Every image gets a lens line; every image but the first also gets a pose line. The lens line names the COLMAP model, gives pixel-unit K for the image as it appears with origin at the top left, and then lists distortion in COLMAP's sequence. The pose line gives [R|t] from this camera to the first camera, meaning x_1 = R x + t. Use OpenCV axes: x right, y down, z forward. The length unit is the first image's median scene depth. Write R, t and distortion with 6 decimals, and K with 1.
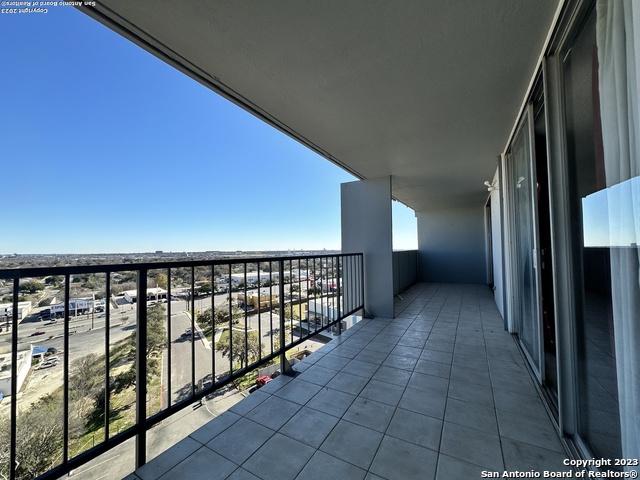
lens RADIAL K [[255.2, 0, 320.0], [0, 255.2, 240.0], [0, 0, 1]] dist [-0.000457, 0.000038]
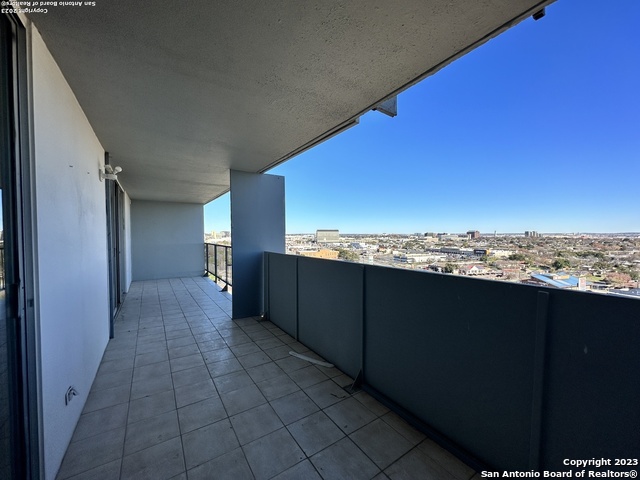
lens RADIAL K [[255.2, 0, 320.0], [0, 255.2, 240.0], [0, 0, 1]] dist [-0.000457, 0.000038]
pose [[-0.433326, 0.036283, -0.900507, 1.159182], [0.046292, 0.998766, 0.017966, 0.002328], [0.900048, -0.033901, -0.434471, 1.989512]]
